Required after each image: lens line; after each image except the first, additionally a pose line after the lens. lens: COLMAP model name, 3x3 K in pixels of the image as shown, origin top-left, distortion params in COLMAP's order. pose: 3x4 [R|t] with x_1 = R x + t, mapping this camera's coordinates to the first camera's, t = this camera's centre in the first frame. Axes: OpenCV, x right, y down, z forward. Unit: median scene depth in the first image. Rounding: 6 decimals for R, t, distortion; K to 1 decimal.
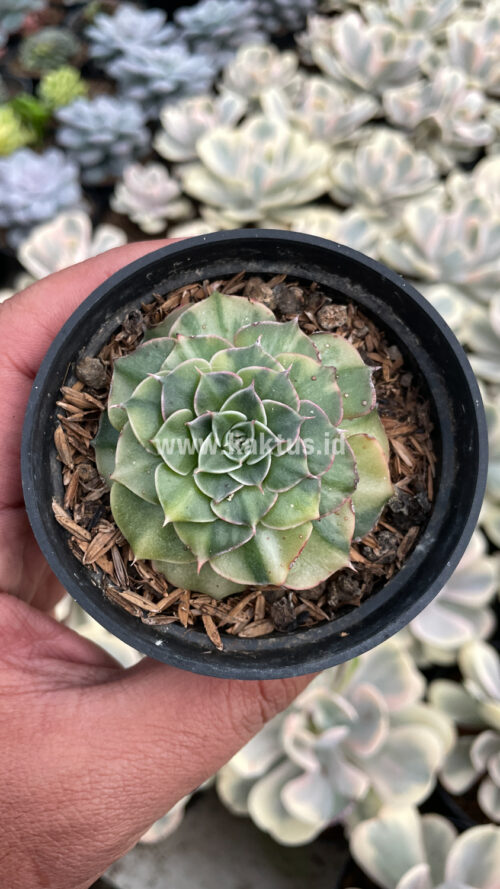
lens RADIAL K [[684.1, 0, 247.2], [0, 684.1, 441.9], [0, 0, 1]] dist [0.161716, -0.005822]
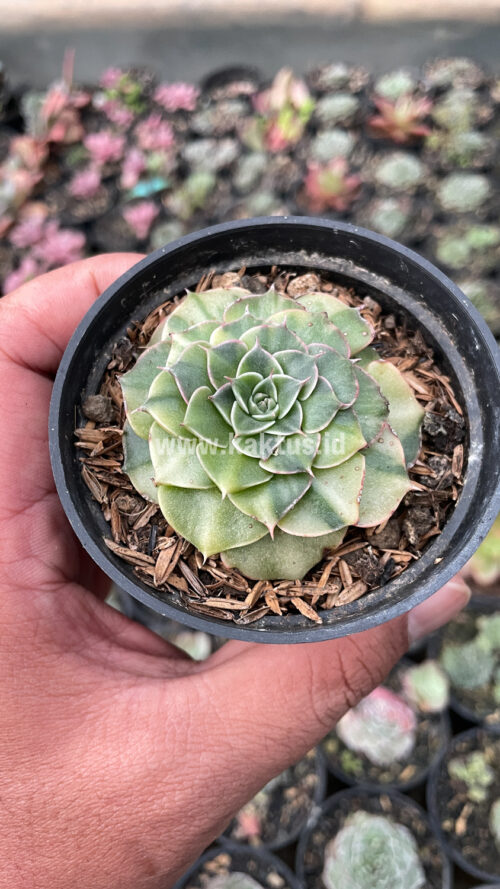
lens RADIAL K [[684.1, 0, 248.9], [0, 684.1, 447.4], [0, 0, 1]] dist [0.161716, -0.005822]
pose [[0.936034, -0.342758, 0.079729, -0.121705], [0.351903, 0.912977, -0.206489, 0.232939], [-0.002015, 0.221338, 0.975195, 0.033715]]
